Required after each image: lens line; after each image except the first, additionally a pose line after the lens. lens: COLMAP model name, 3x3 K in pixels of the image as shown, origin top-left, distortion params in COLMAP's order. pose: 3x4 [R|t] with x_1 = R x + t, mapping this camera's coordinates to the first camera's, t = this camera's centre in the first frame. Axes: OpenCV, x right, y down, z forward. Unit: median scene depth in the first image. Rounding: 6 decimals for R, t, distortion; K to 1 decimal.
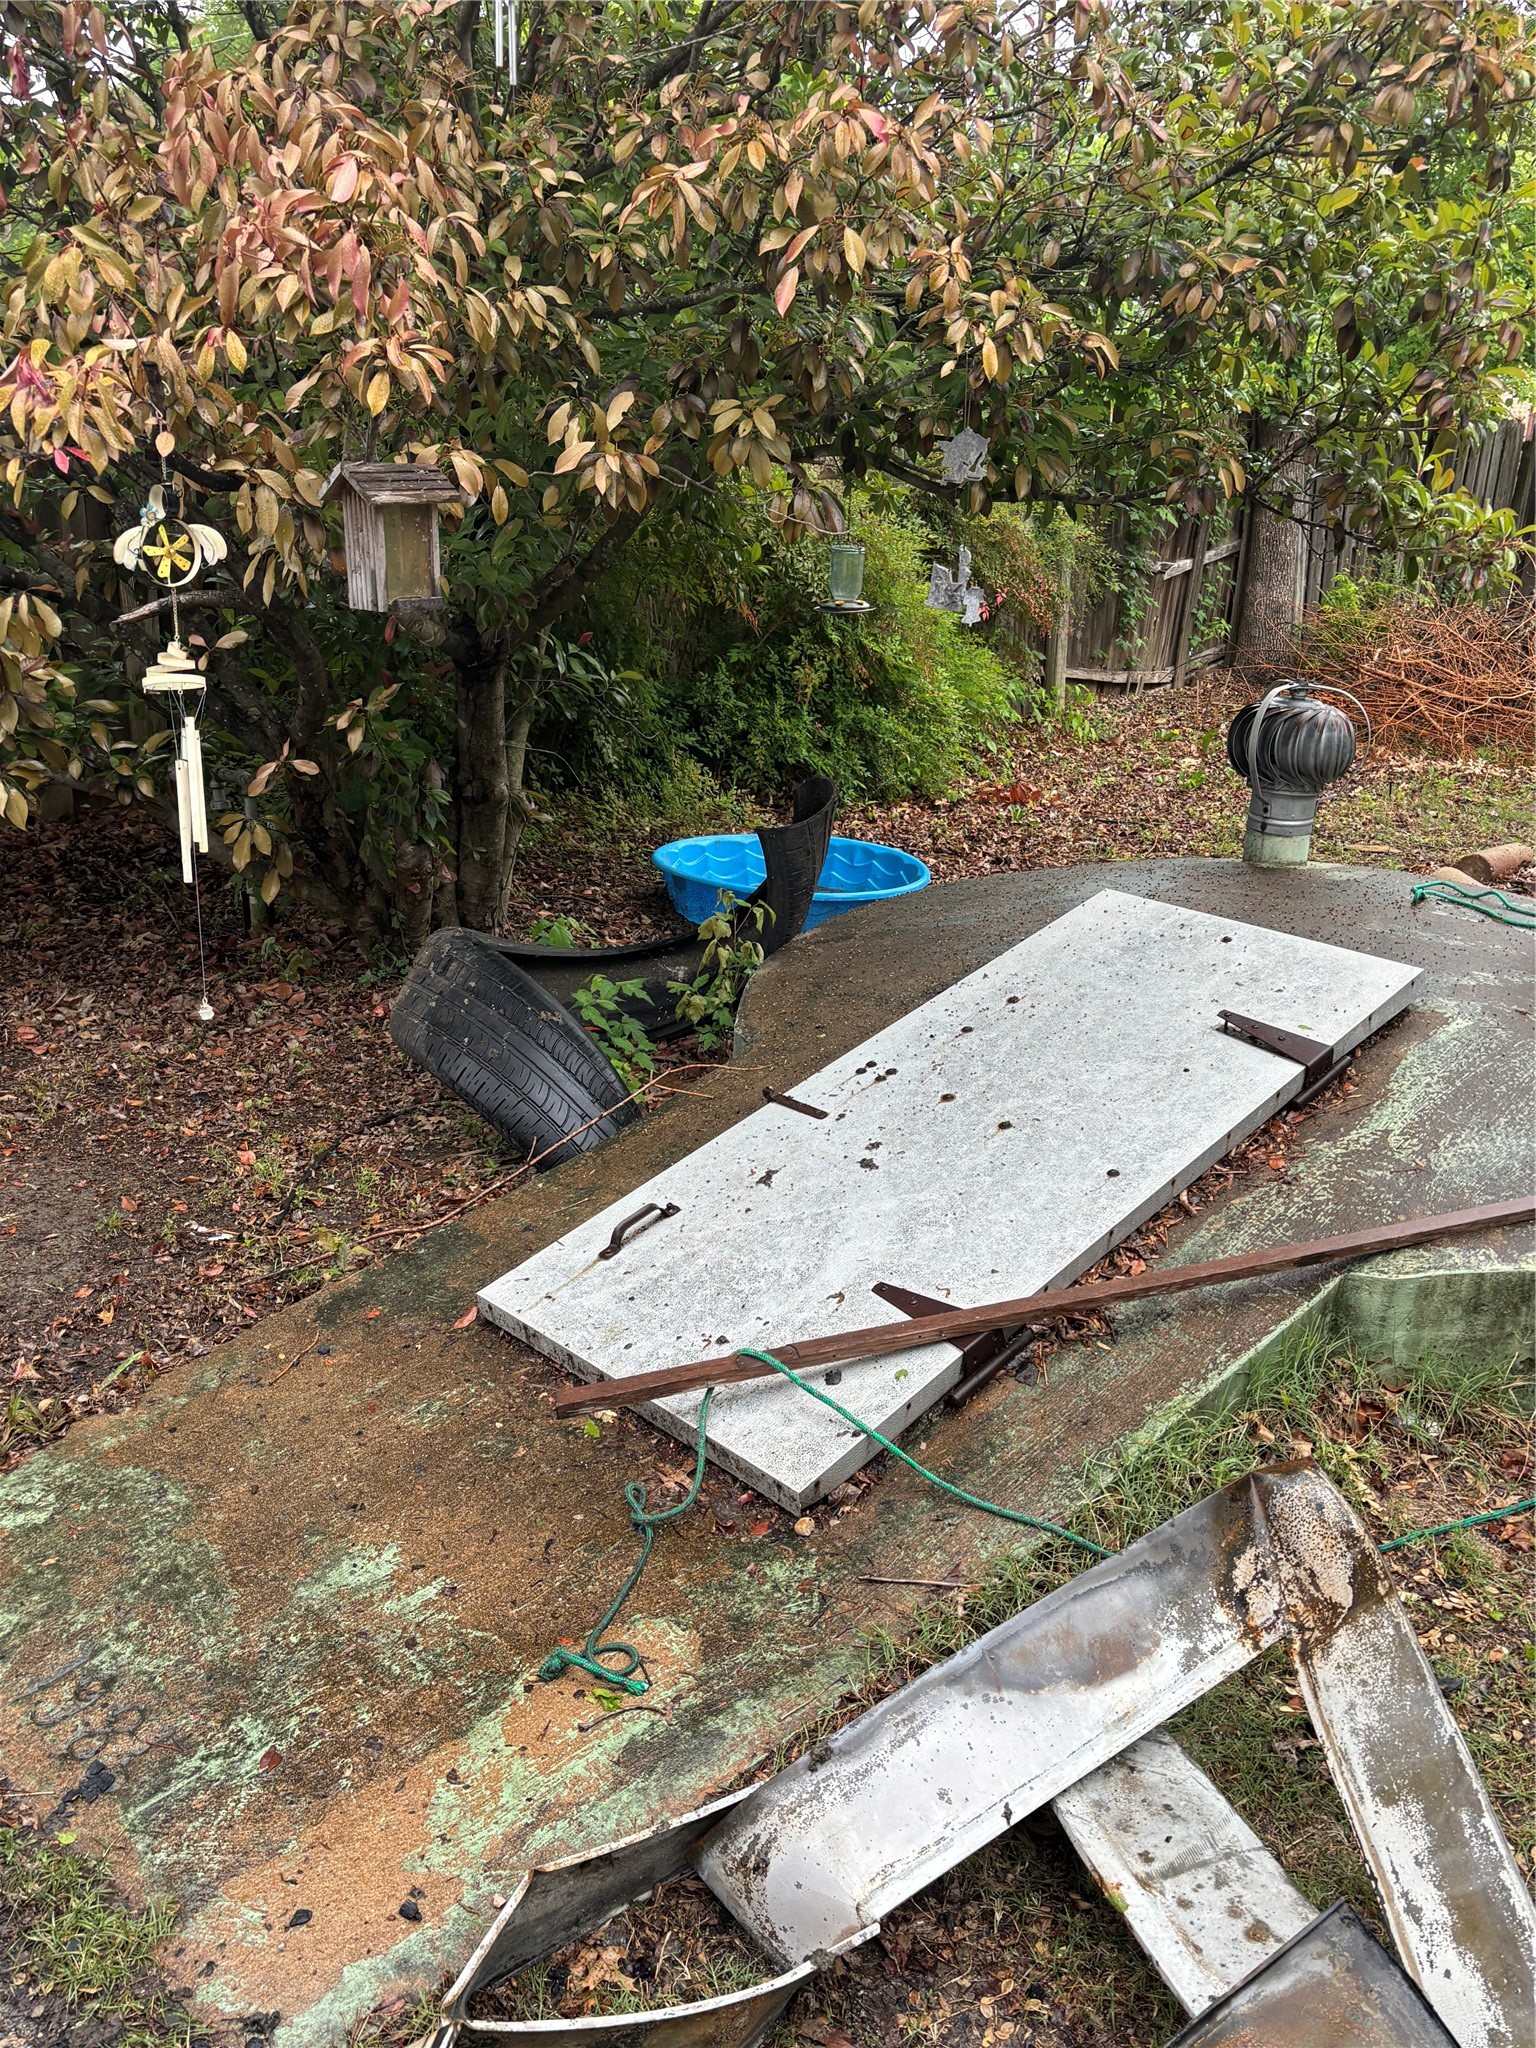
lens RADIAL K [[1636.2, 0, 768.0], [0, 1636.2, 1024.0], [0, 0, 1]] dist [-0.005371, -0.015662]
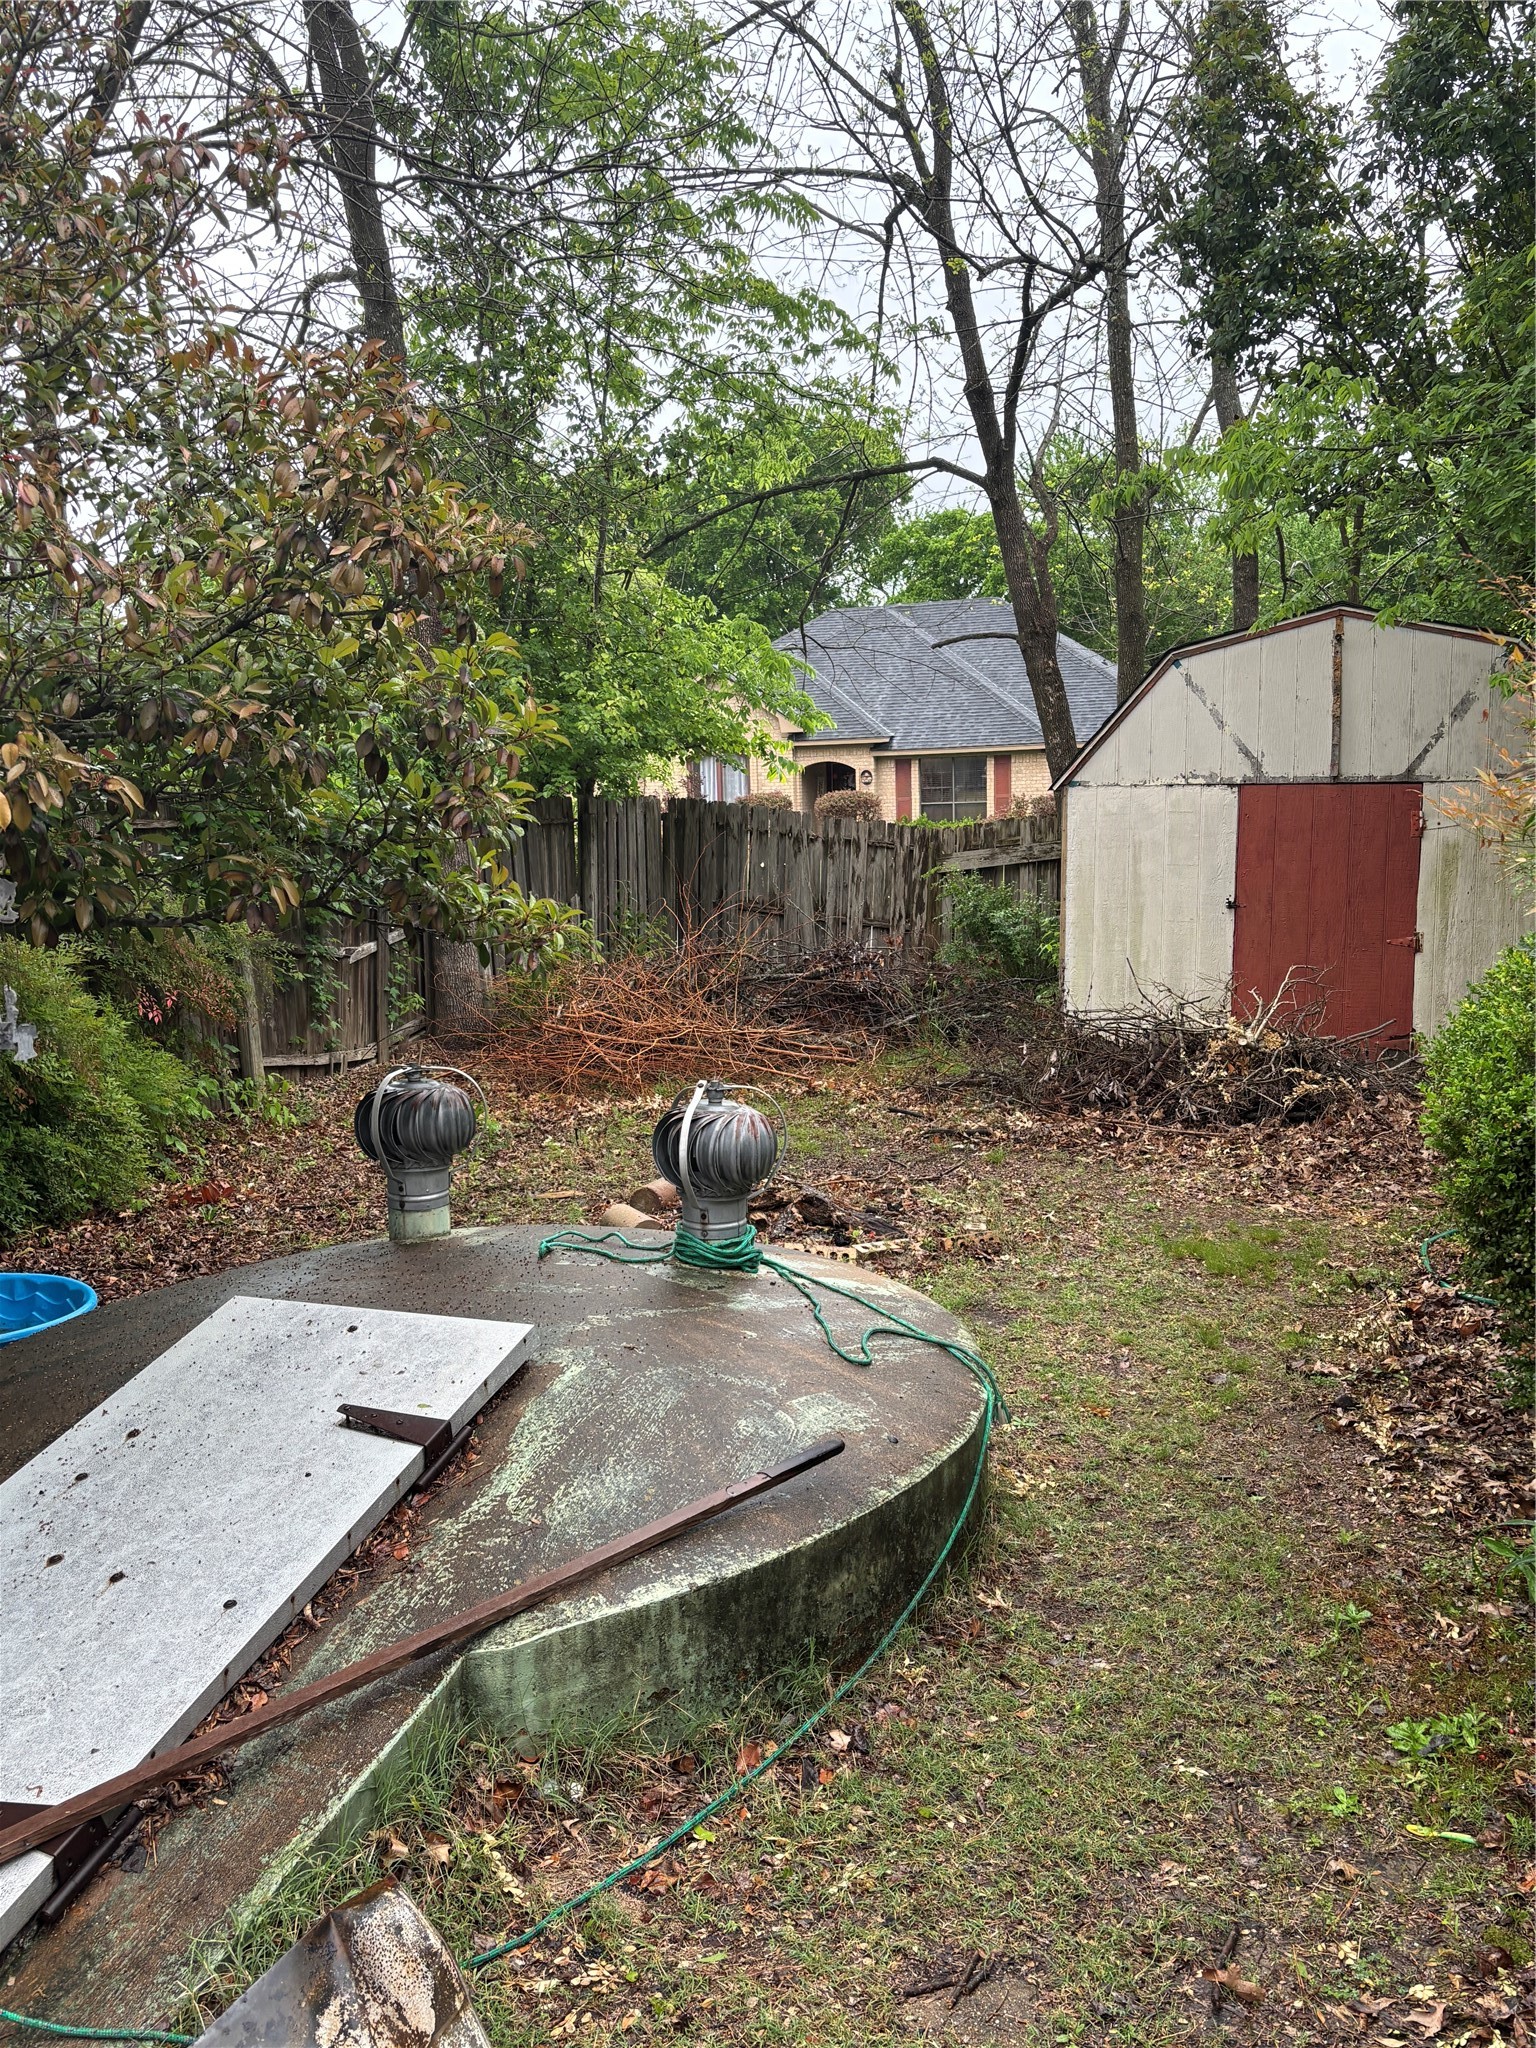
lens RADIAL K [[1650.3, 0, 768.0], [0, 1650.3, 1024.0], [0, 0, 1]] dist [-0.008944, 0.002863]
pose [[0.912143, -0.112487, 0.394134, 0.148974], [0.192599, 0.966457, -0.169903, -0.012300], [-0.361802, 0.230886, 0.903212, -0.063757]]
